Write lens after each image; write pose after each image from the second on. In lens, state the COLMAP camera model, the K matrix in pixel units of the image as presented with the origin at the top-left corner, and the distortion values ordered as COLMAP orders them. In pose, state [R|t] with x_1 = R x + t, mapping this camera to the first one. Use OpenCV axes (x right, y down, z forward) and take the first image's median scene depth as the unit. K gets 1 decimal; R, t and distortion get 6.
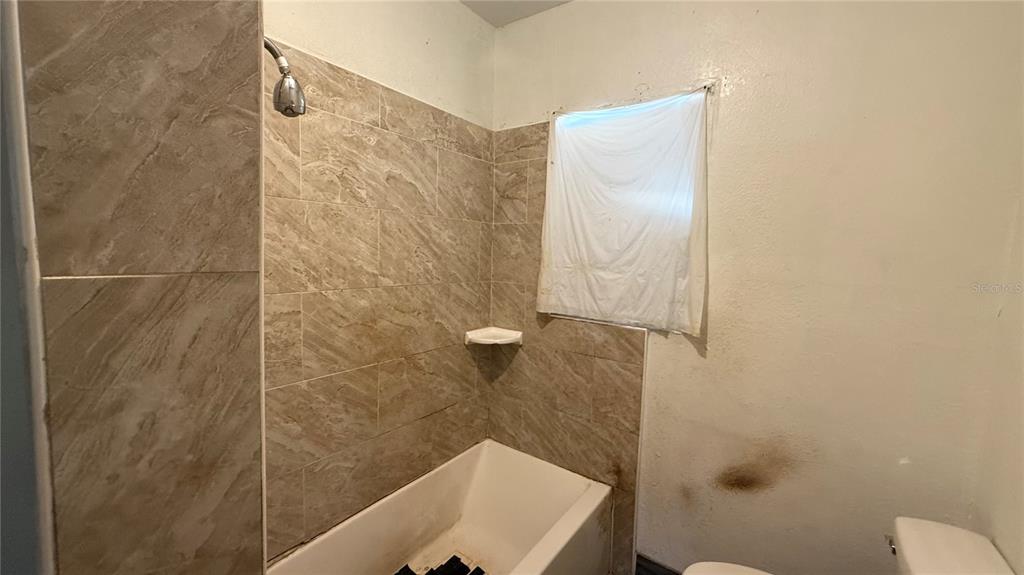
lens RADIAL K [[411.2, 0, 509.6], [0, 411.2, 285.3], [0, 0, 1]] dist [0.000898, 0.000327]
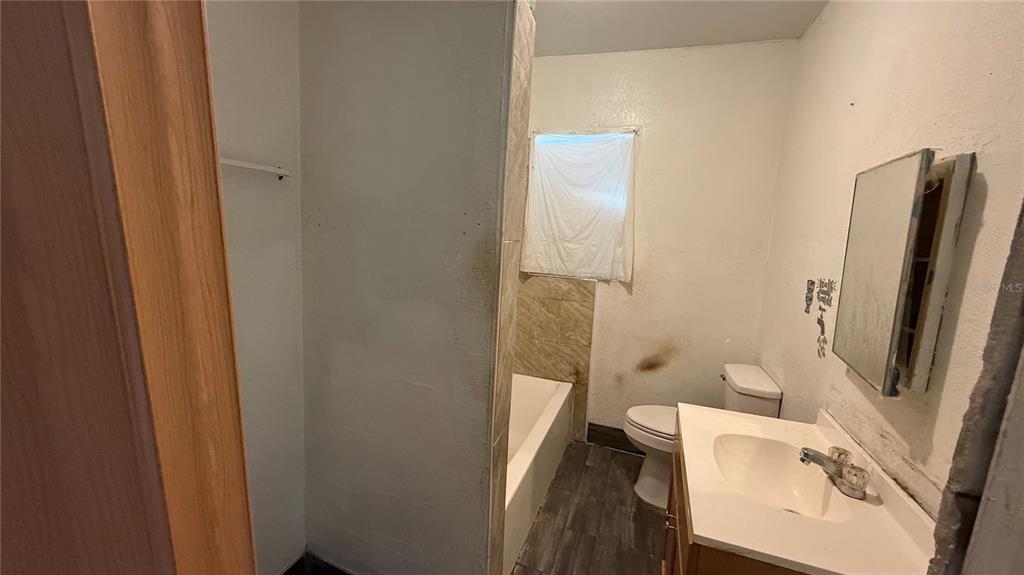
lens RADIAL K [[411.2, 0, 511.7], [0, 411.2, 283.2], [0, 0, 1]] dist [0.000898, 0.000327]
pose [[0.955736, -0.026617, 0.293020, -0.453100], [0.010289, 0.998314, 0.057127, 0.026552], [-0.294047, -0.051584, 0.954398, -0.422833]]
